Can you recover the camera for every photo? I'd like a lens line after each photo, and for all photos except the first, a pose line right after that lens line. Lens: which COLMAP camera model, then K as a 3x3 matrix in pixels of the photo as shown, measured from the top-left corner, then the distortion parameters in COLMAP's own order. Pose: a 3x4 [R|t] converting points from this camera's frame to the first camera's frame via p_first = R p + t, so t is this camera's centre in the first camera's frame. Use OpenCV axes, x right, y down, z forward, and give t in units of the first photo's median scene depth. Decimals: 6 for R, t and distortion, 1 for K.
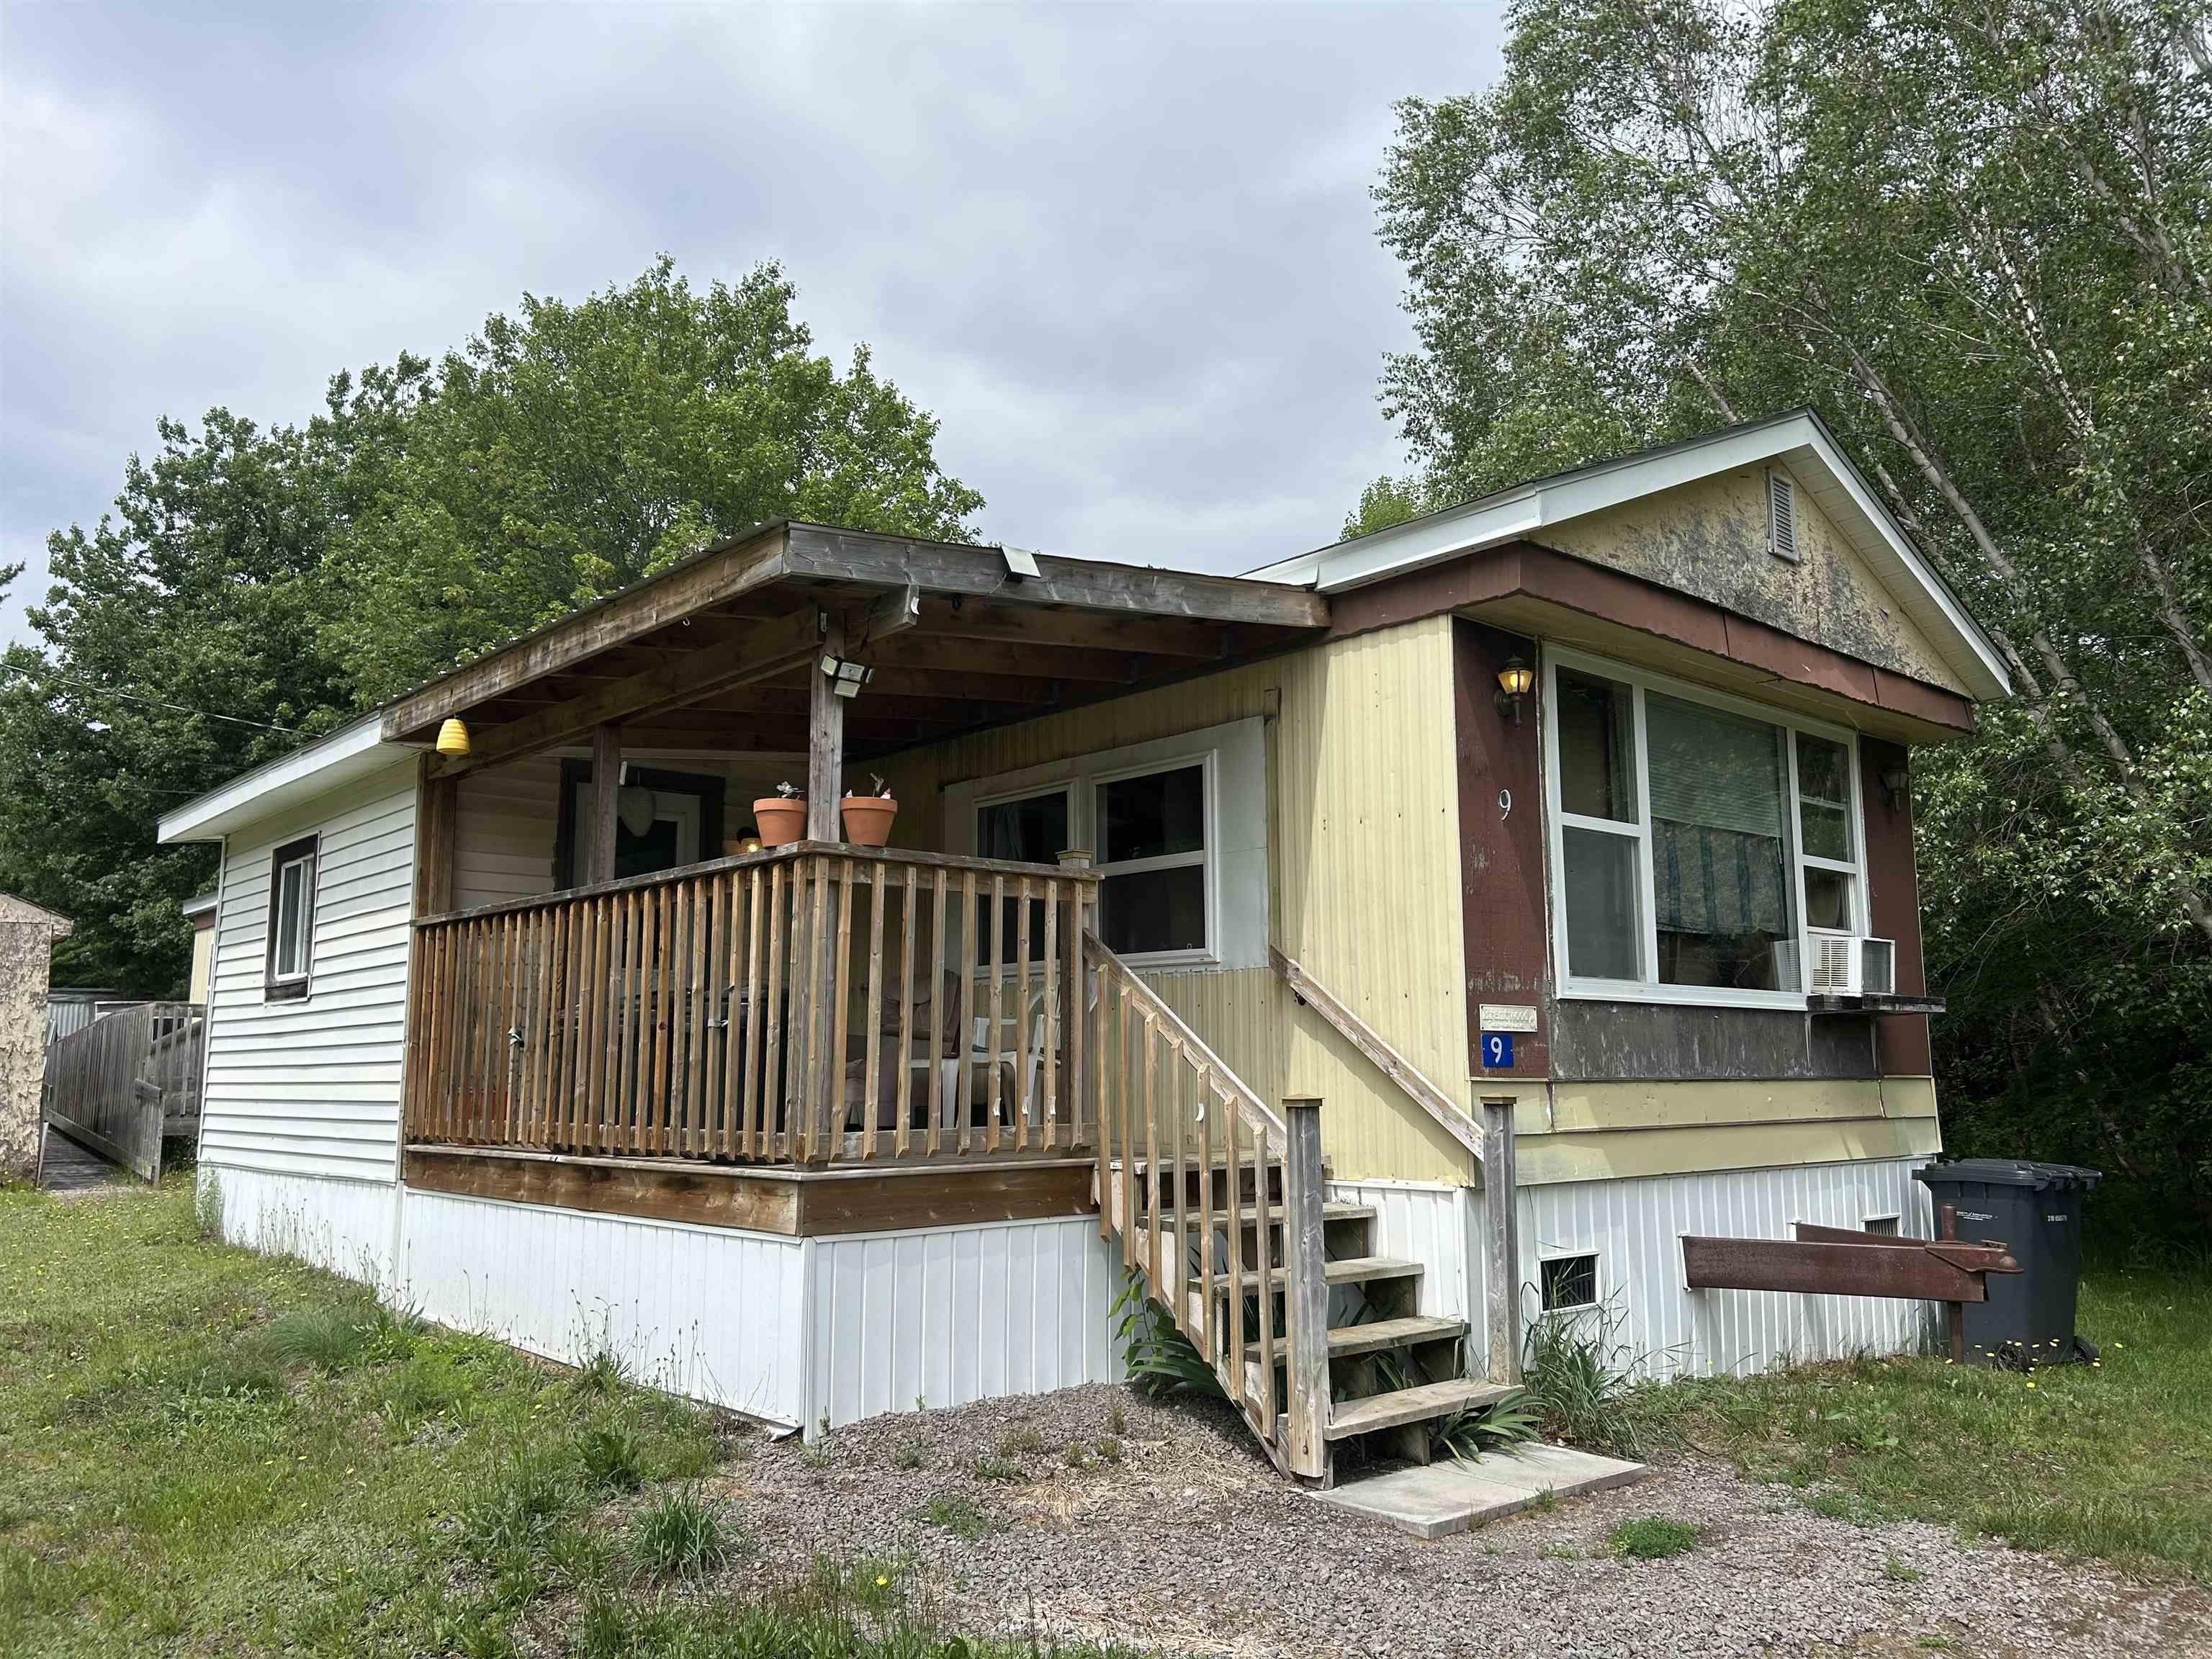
lens RADIAL K [[1677.5, 0, 1093.0], [0, 1677.5, 835.2], [0, 0, 1]] dist [0.025455, -0.008042]
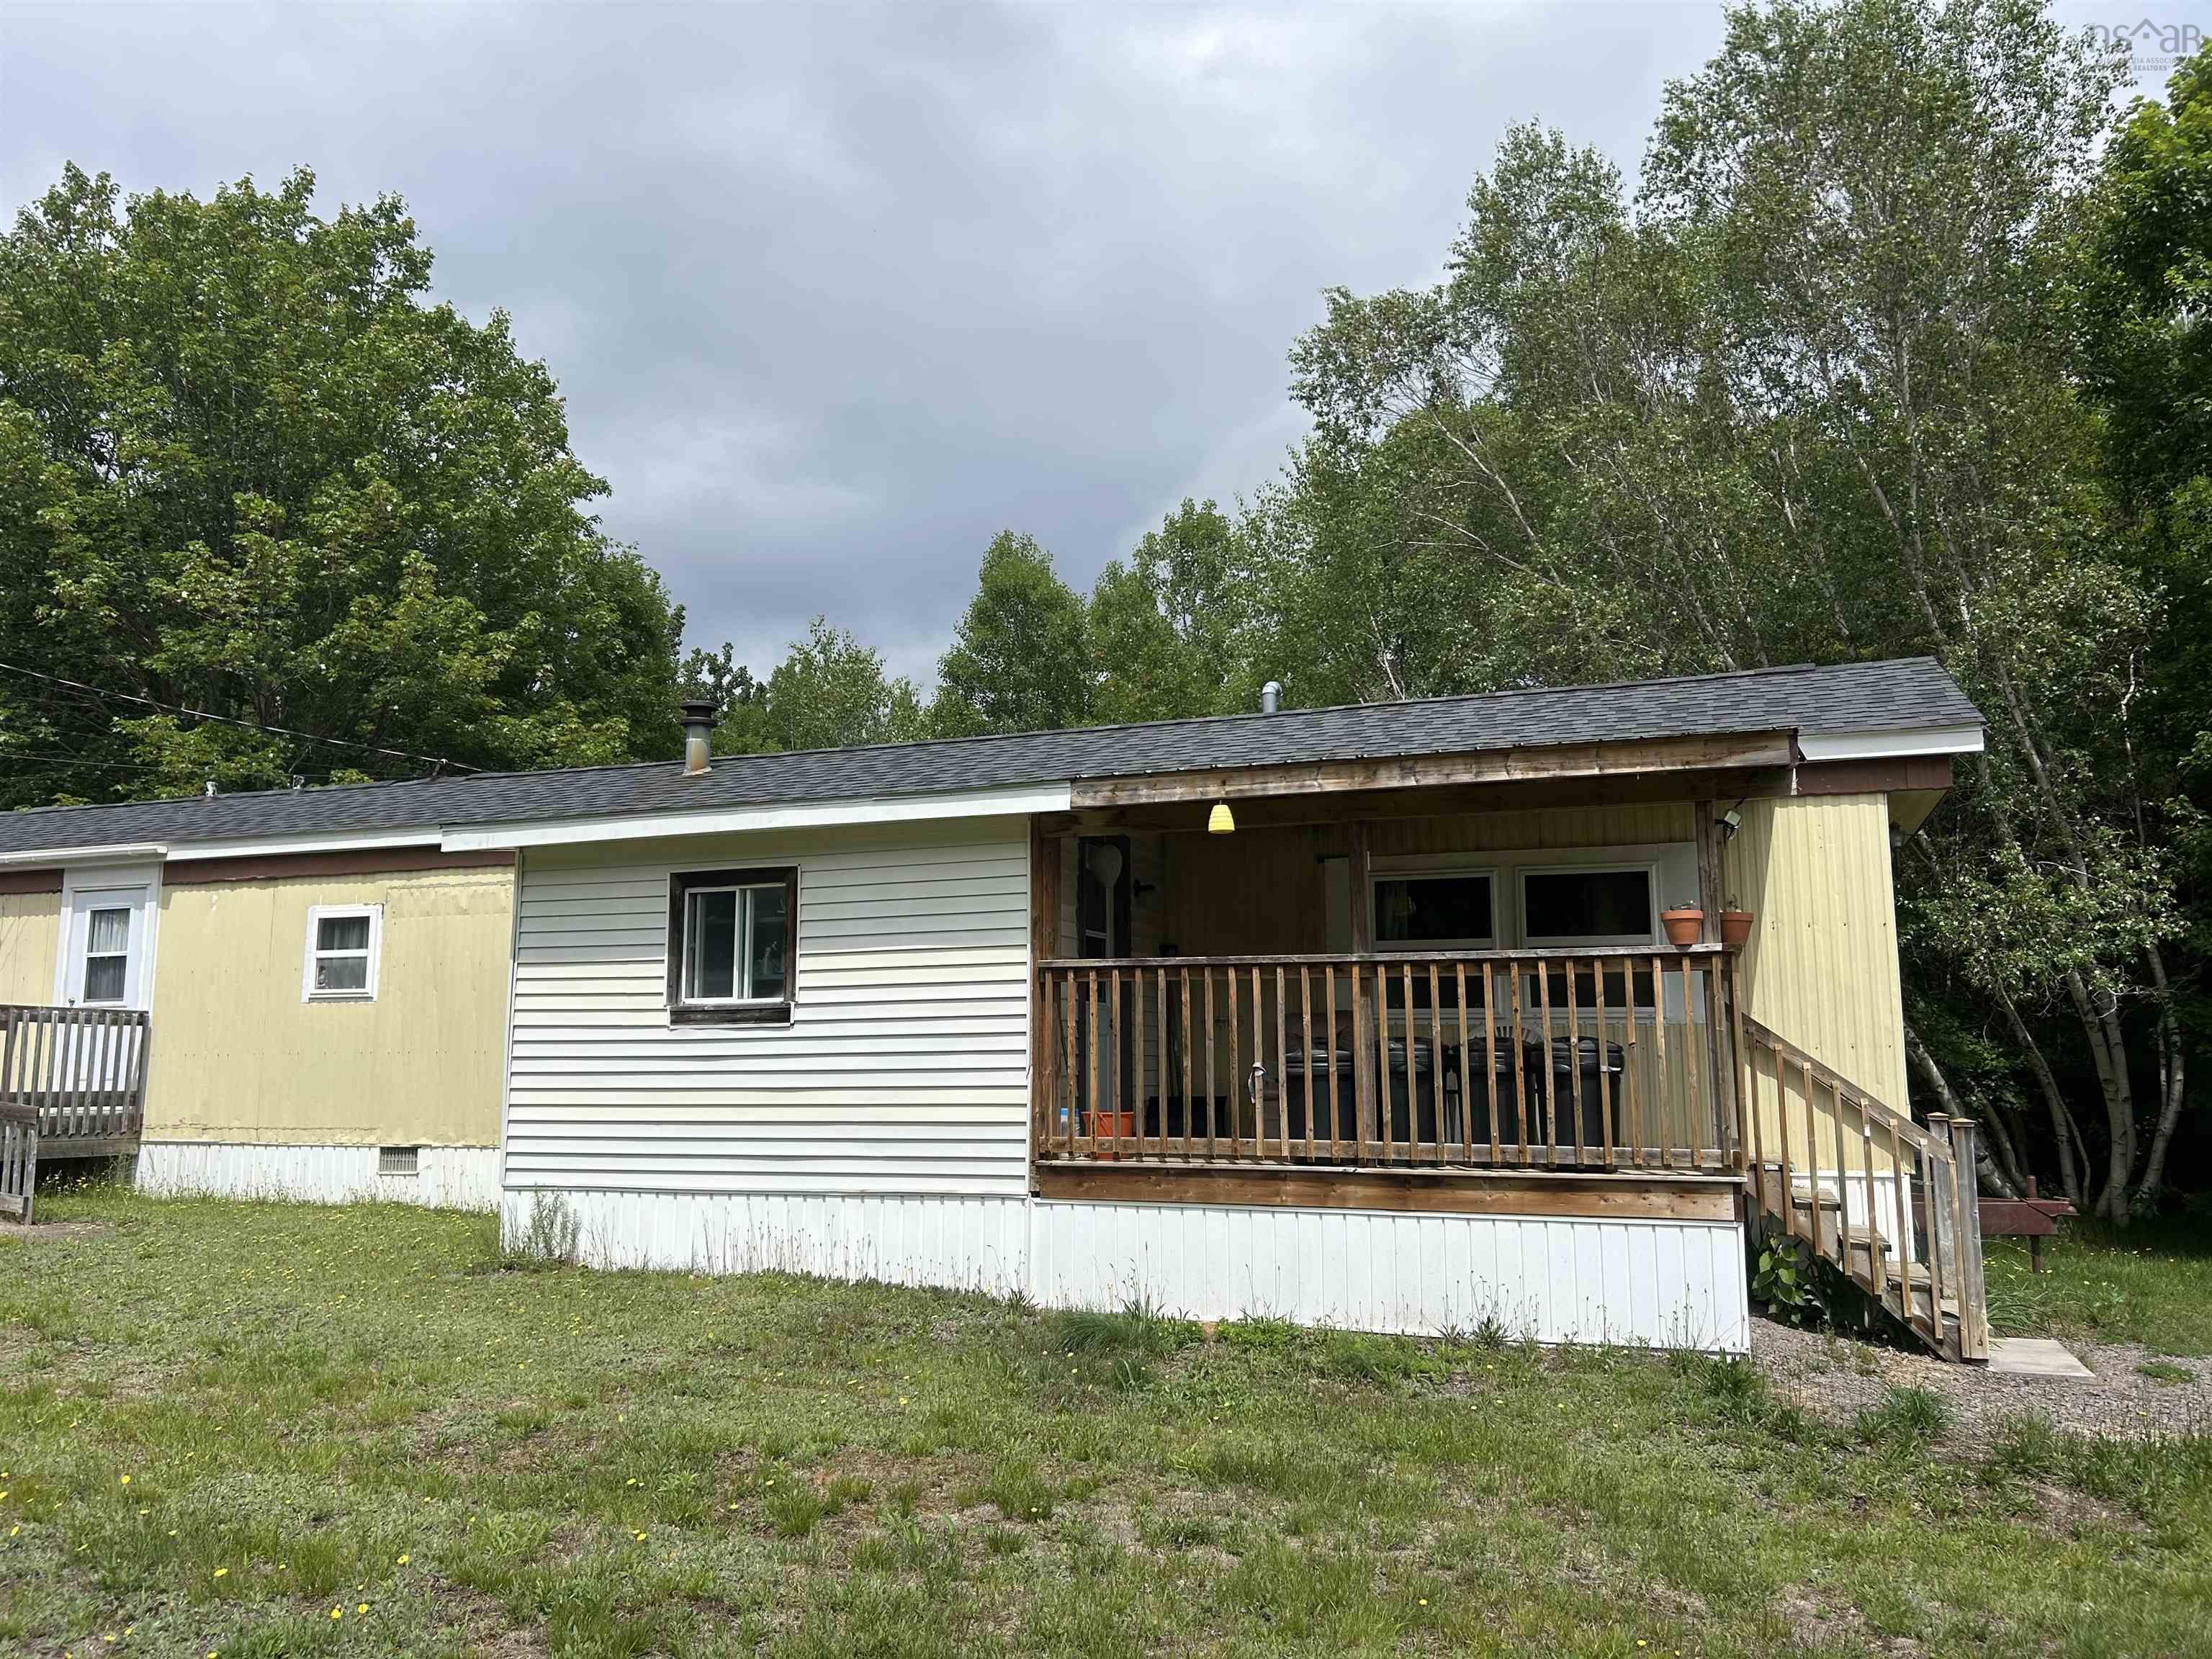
lens RADIAL K [[1685.9, 0, 1108.5], [0, 1685.9, 820.4], [0, 0, 1]] dist [0.080352, -0.088616]
pose [[0.891478, 0.067712, 0.447975, -1.031588], [-0.065910, 0.997632, -0.019632, -0.029669], [-0.448244, -0.012024, 0.893830, -0.039954]]
